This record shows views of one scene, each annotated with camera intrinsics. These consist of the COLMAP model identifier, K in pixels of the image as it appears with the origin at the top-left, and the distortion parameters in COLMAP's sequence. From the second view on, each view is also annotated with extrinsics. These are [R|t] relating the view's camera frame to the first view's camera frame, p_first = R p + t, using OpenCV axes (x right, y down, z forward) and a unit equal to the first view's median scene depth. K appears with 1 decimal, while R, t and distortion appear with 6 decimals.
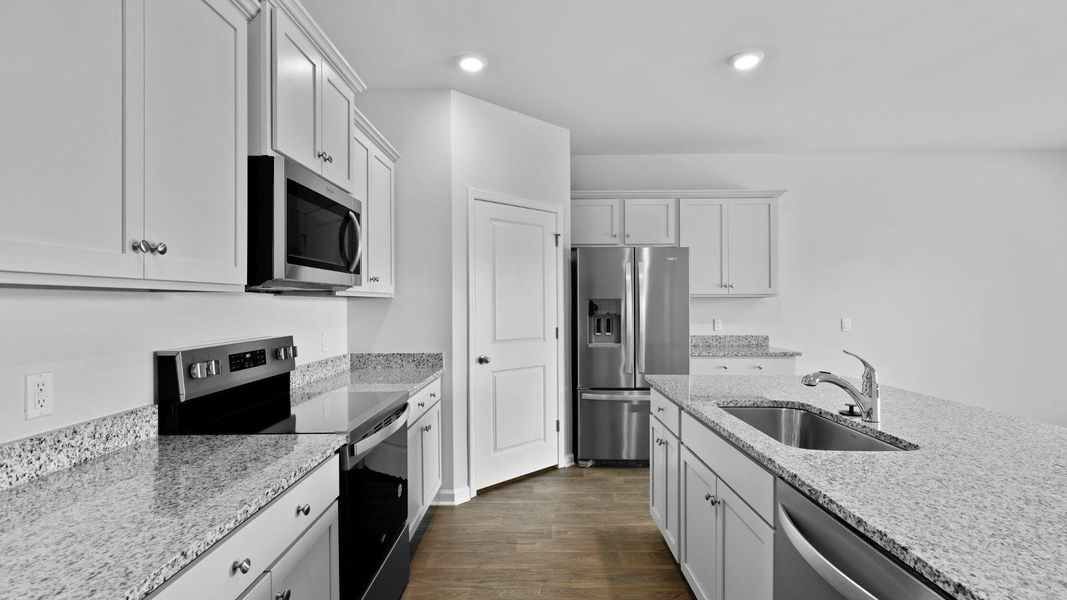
lens RADIAL K [[501.9, 0, 533.4], [0, 501.9, 299.4], [0, 0, 1]] dist [0.001393, 0.000023]
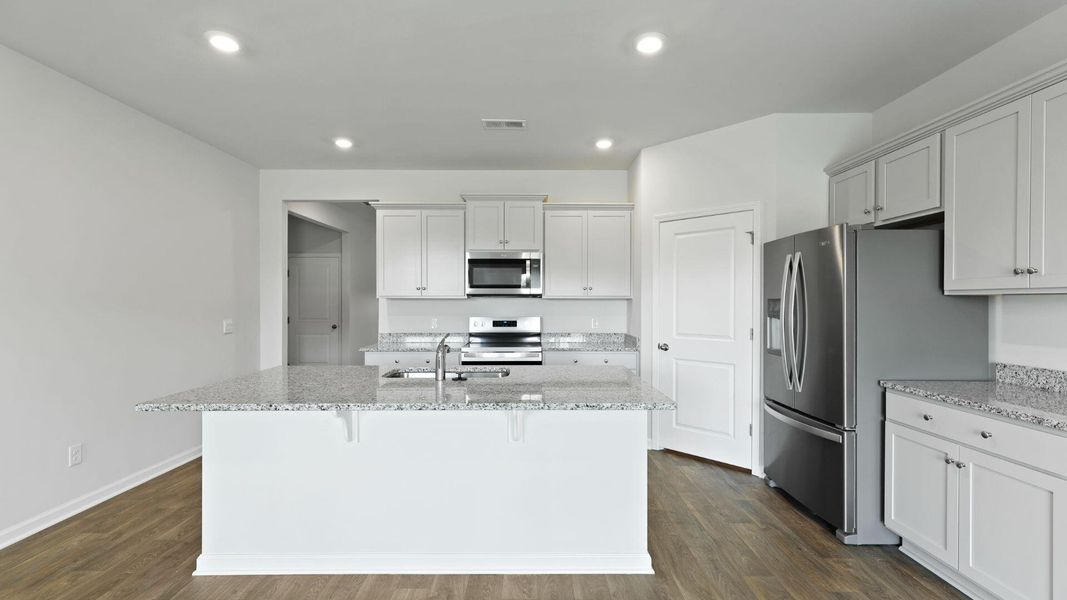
lens RADIAL K [[471.0, 0, 533.4], [0, 471.0, 304.2], [0, 0, 1]] dist [0.004880, -0.000040]
pose [[0.016584, 0.008701, -0.999825, 1.065412], [0.004120, 0.999953, 0.008770, -0.000820], [0.999854, -0.004265, 0.016547, 0.633144]]
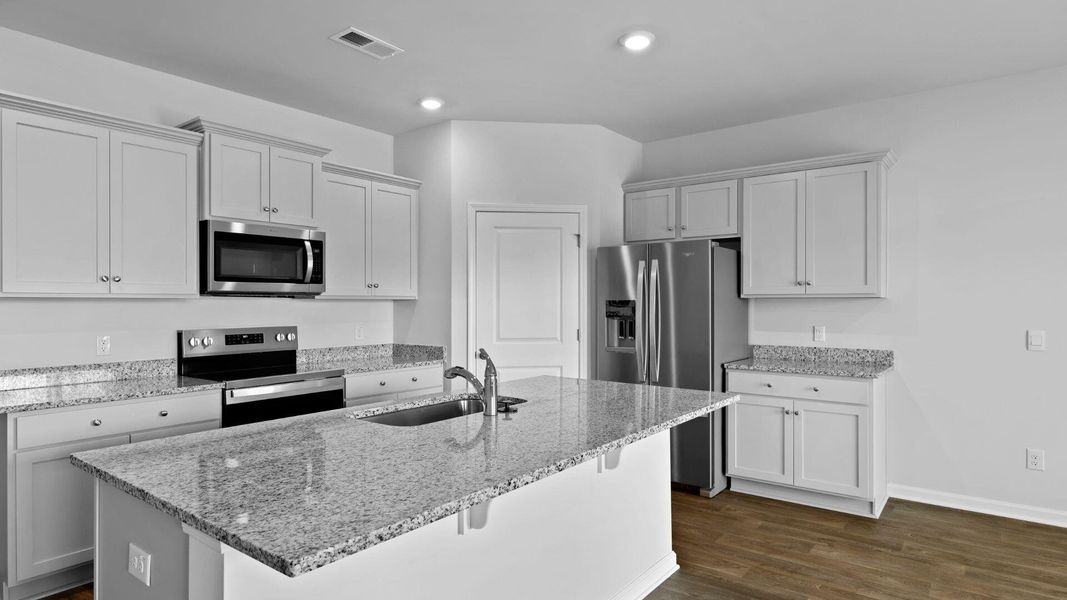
lens RADIAL K [[596.2, 0, 532.8], [0, 596.2, 305.7], [0, 0, 1]] dist [0.006907, 0.000256]
pose [[0.800539, 0.005270, -0.599257, 0.760024], [0.001669, 0.999938, 0.011023, -0.004021], [0.599278, -0.009825, 0.800481, 0.009403]]
